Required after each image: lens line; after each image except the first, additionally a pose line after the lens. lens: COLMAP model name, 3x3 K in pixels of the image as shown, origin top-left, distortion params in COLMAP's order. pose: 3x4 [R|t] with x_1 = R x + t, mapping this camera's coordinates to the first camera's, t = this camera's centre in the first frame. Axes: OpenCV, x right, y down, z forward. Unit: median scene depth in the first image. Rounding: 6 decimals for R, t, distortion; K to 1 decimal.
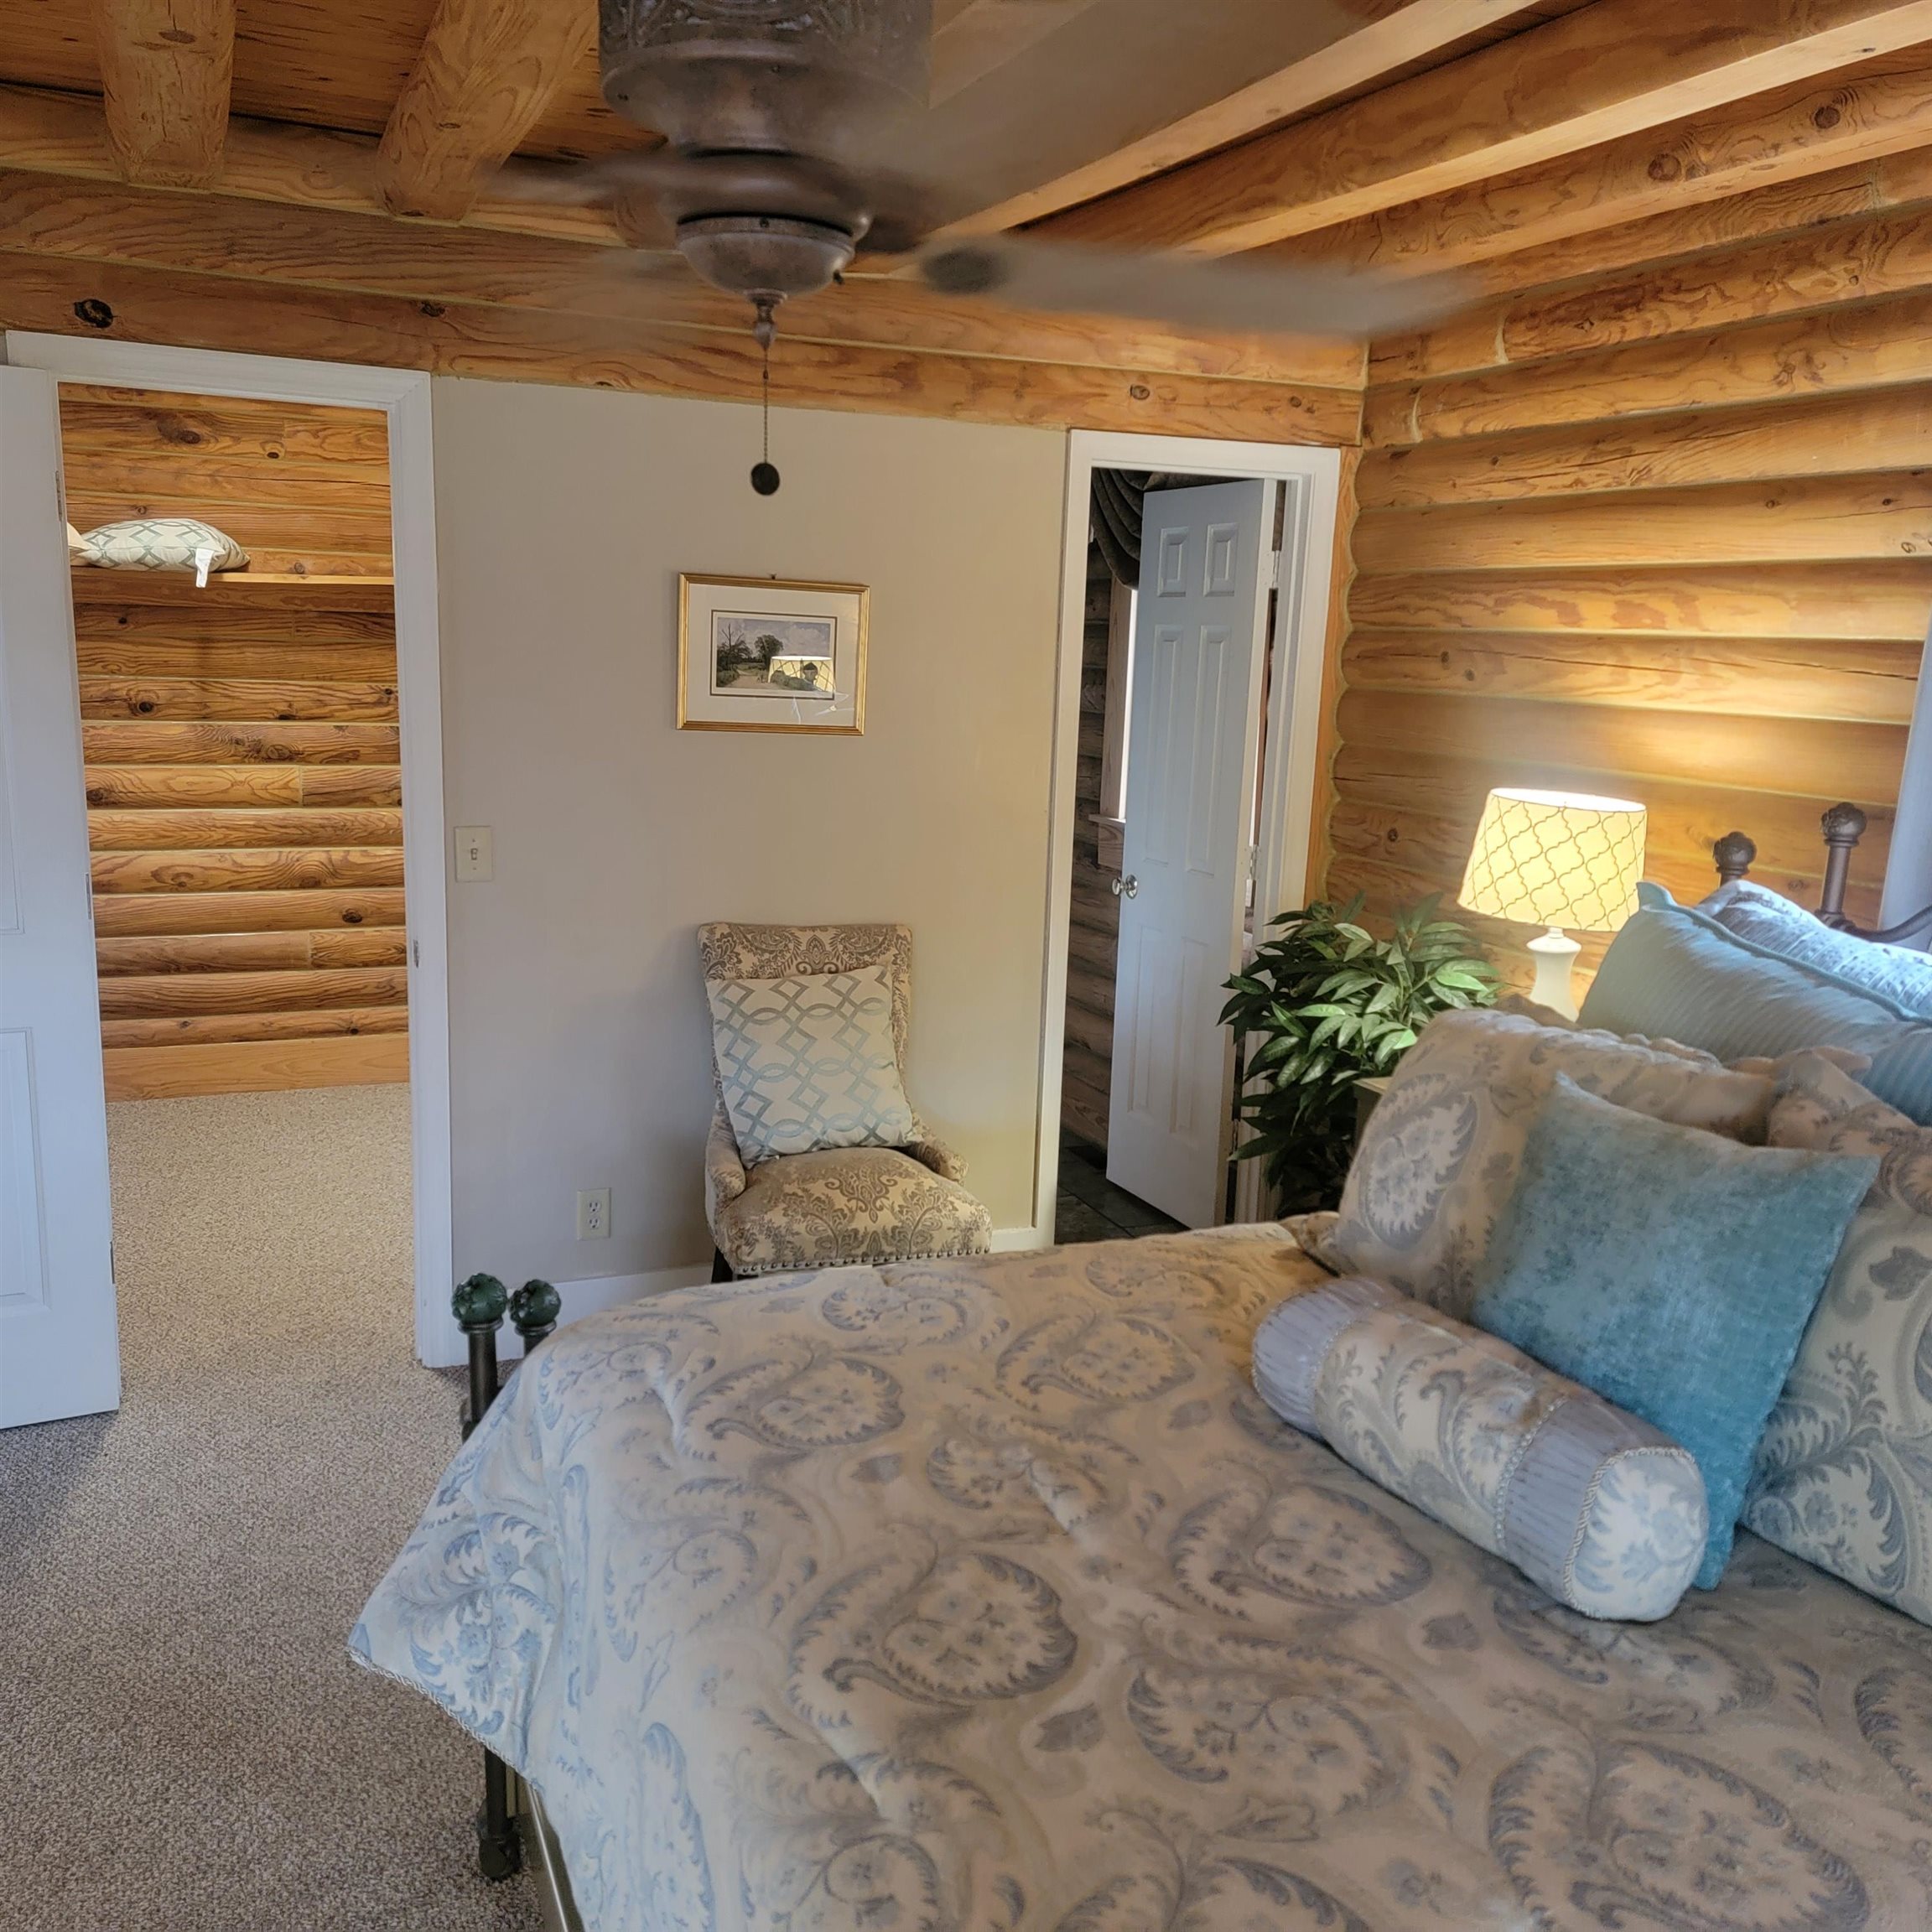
lens RADIAL K [[1763.0, 0, 966.6], [0, 1763.0, 966.6], [0, 0, 1]] dist [0.054583, 0.000000]
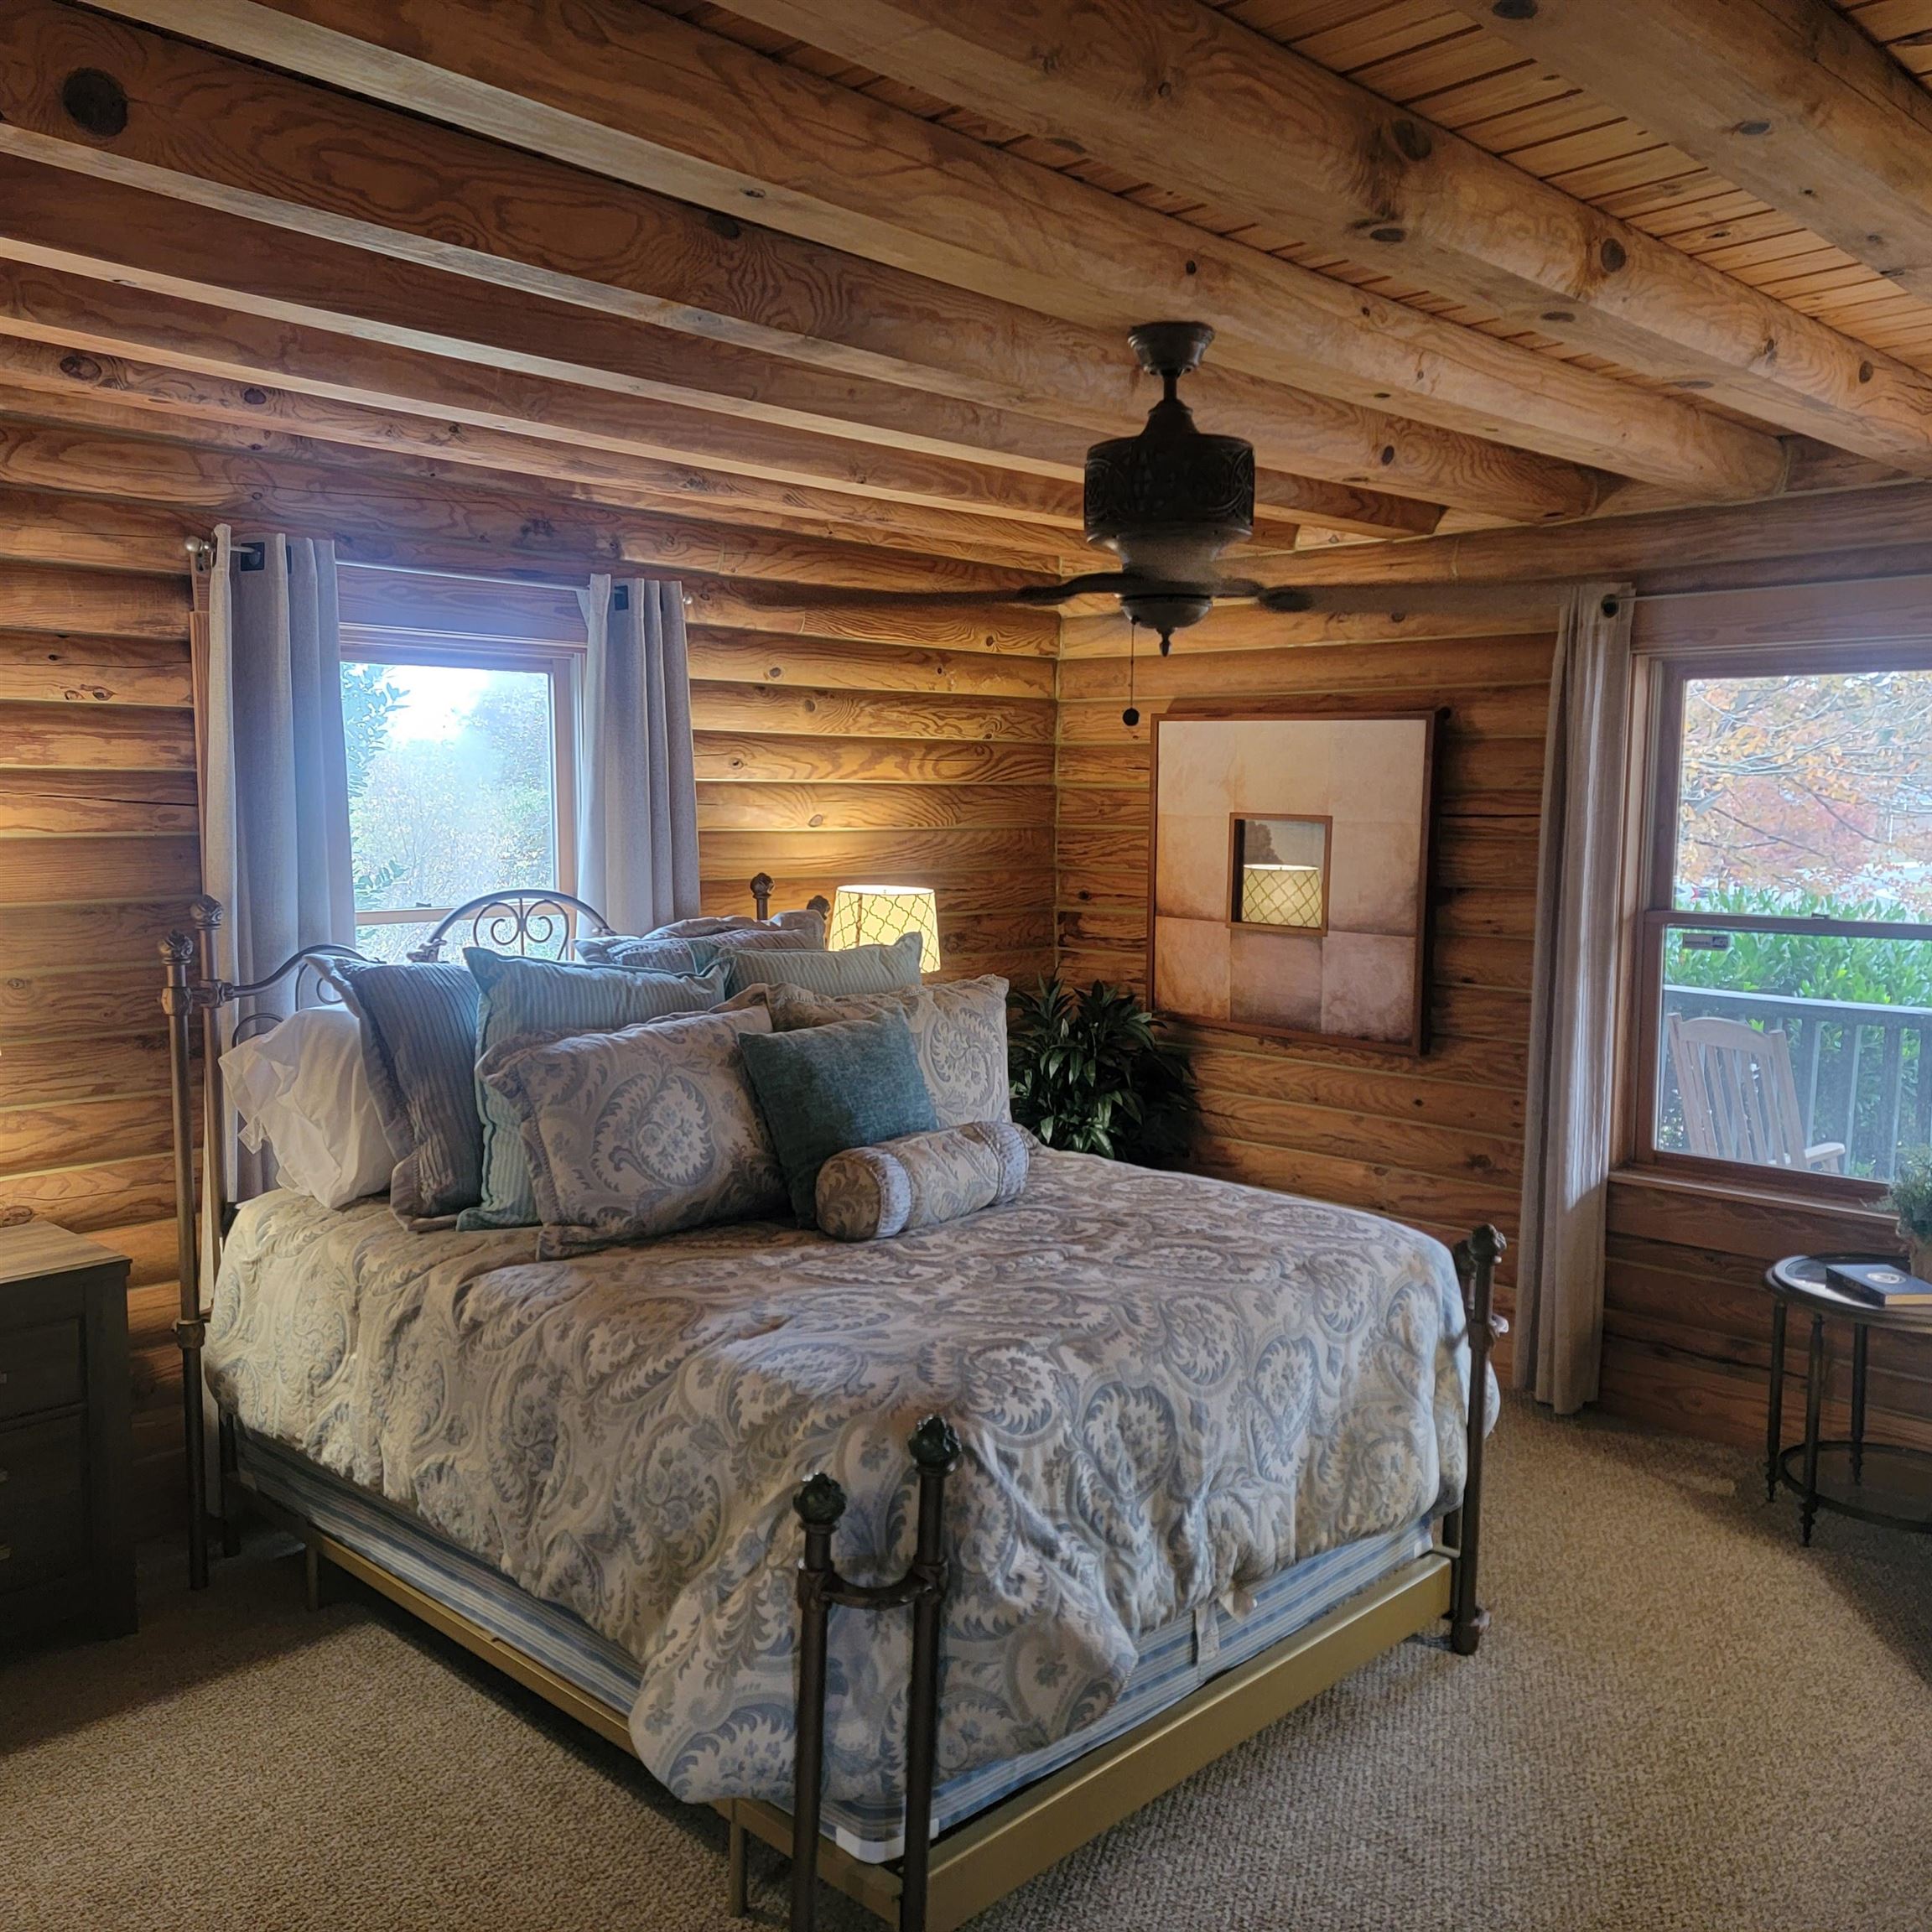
lens RADIAL K [[1763.0, 0, 961.8], [0, 1763.0, 966.2], [0, 0, 1]] dist [0.054583, 0.000000]
pose [[-0.382016, -0.138830, 0.913668, -1.743895], [0.162761, 0.963091, 0.214392, -0.445339], [-0.909710, 0.230611, -0.345320, 1.855616]]
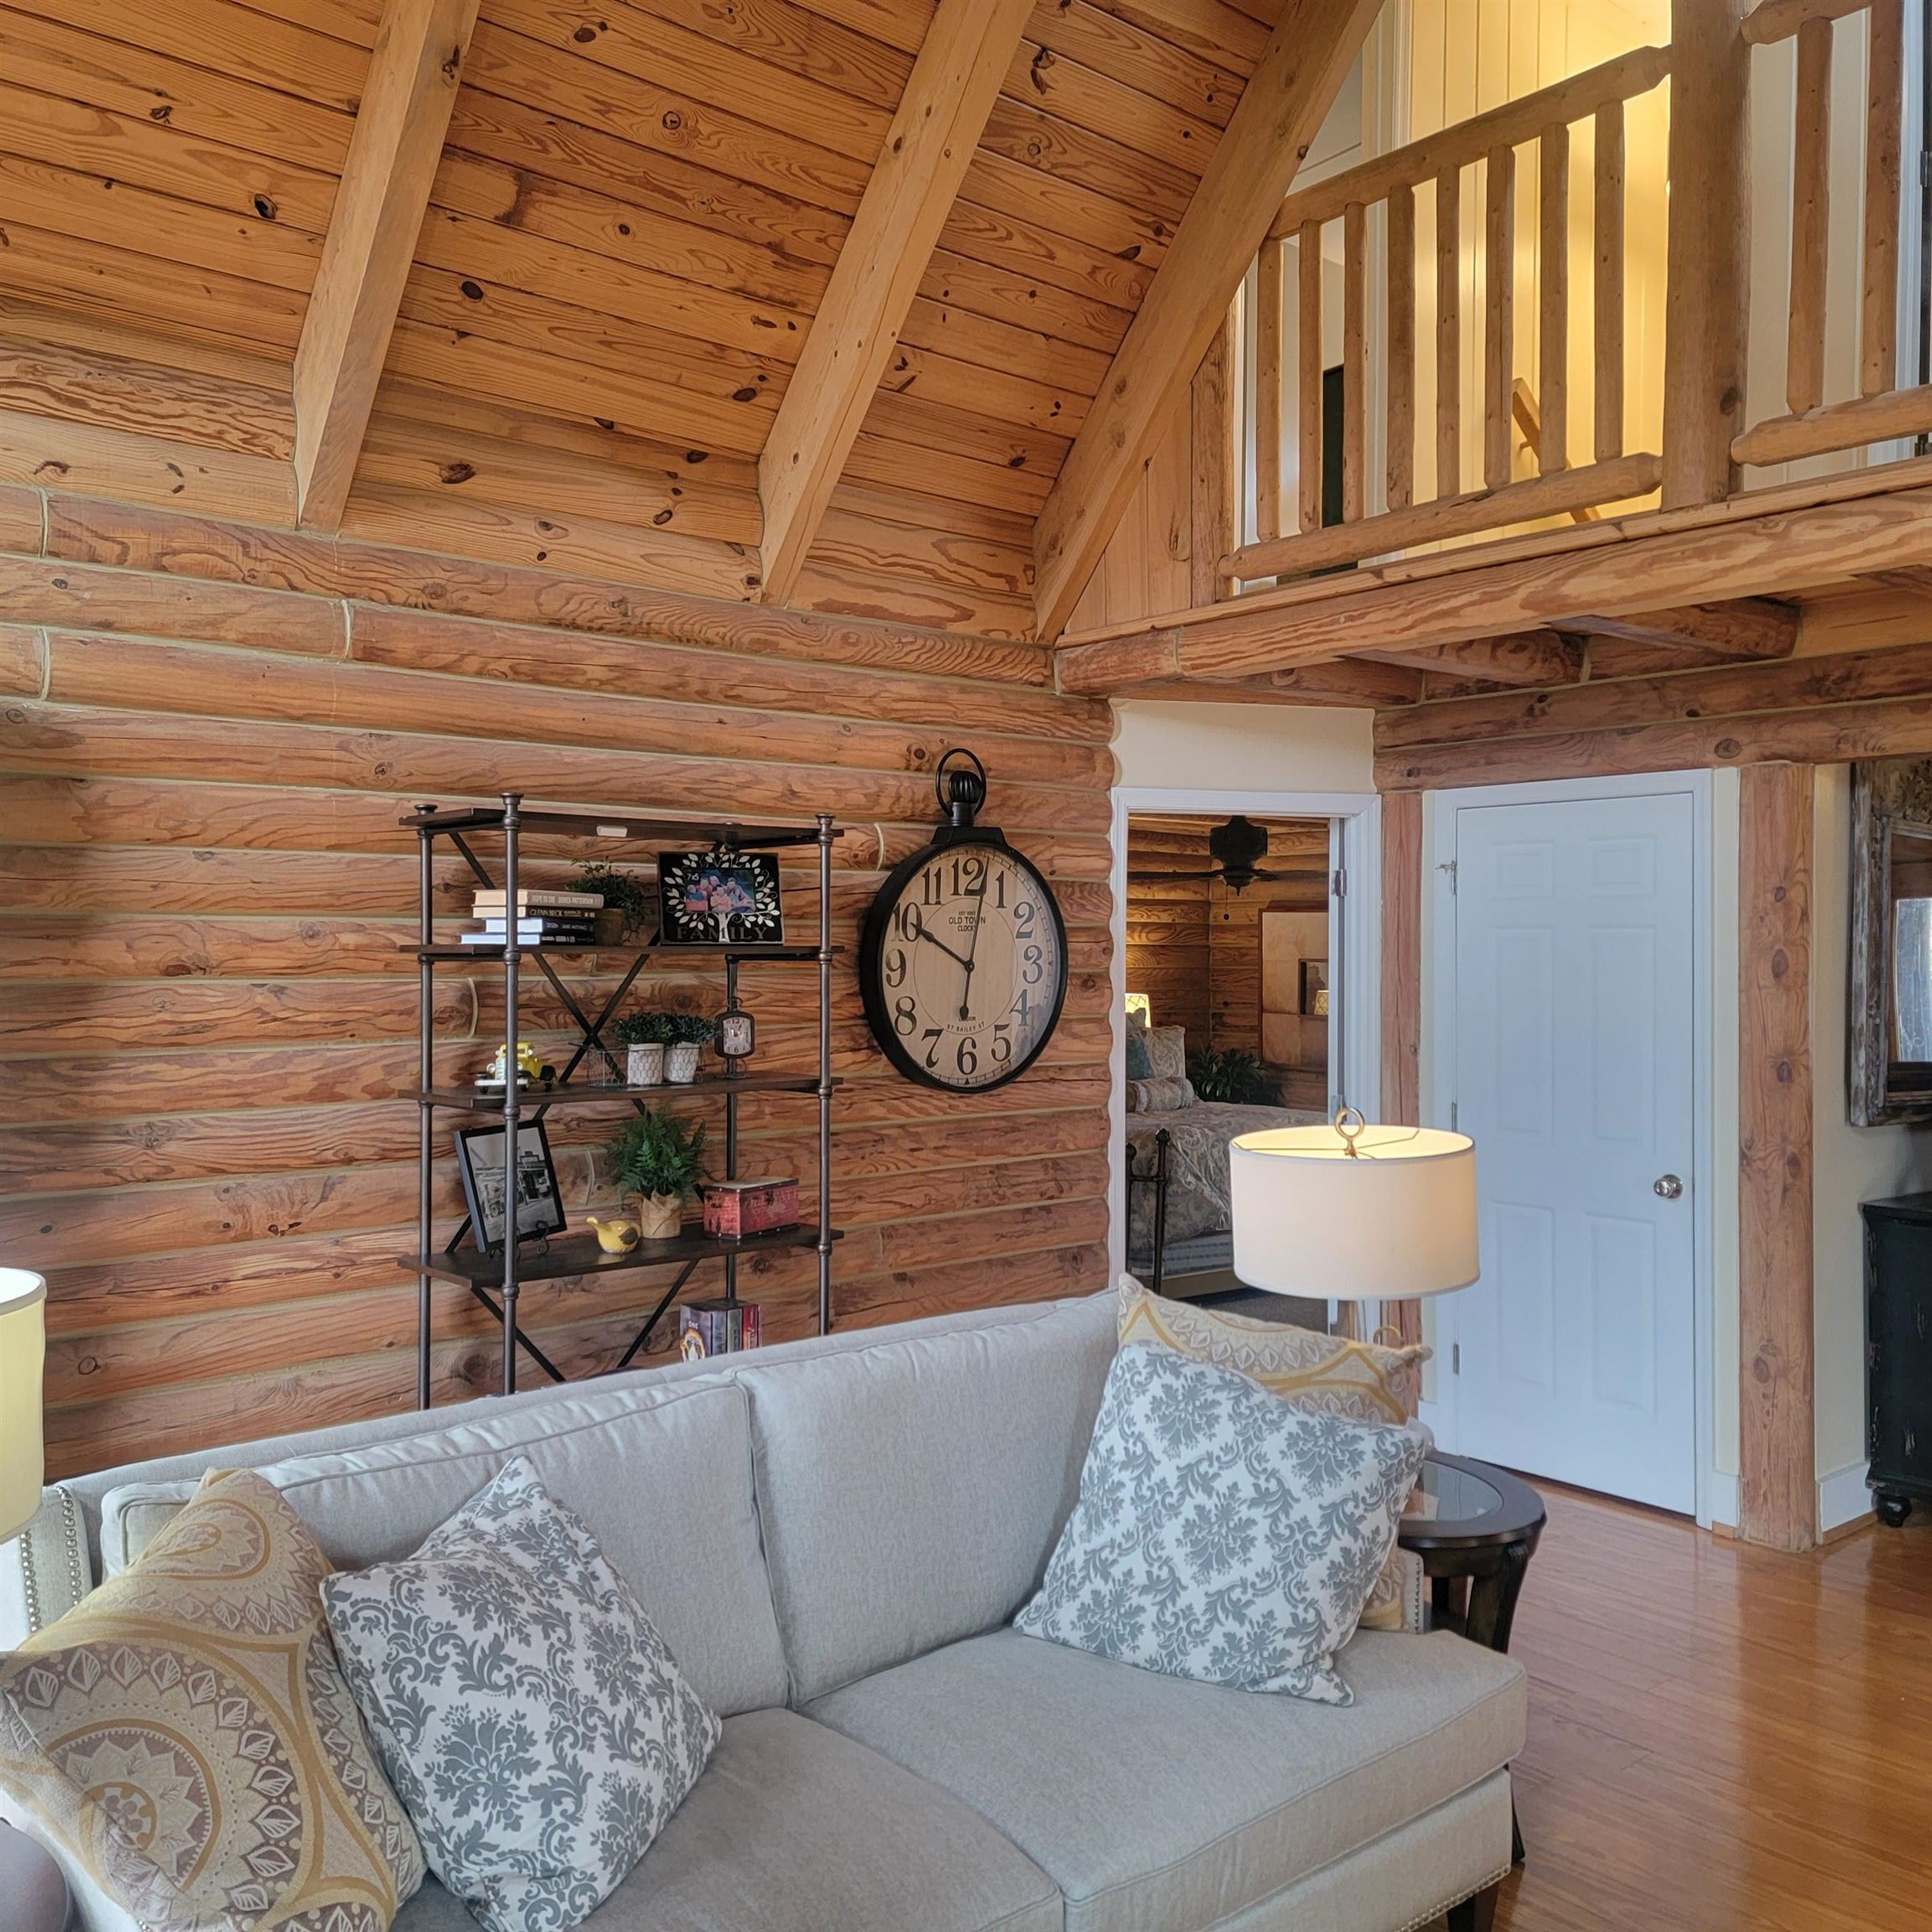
lens RADIAL K [[1763.0, 0, 962.8], [0, 1763.0, 953.9], [0, 0, 1]] dist [0.054583, 0.000000]
pose [[-0.289231, -0.039957, 0.956425, -4.965672], [0.175445, 0.979992, 0.093998, -0.801861], [-0.941044, 0.194987, -0.276434, 3.246541]]
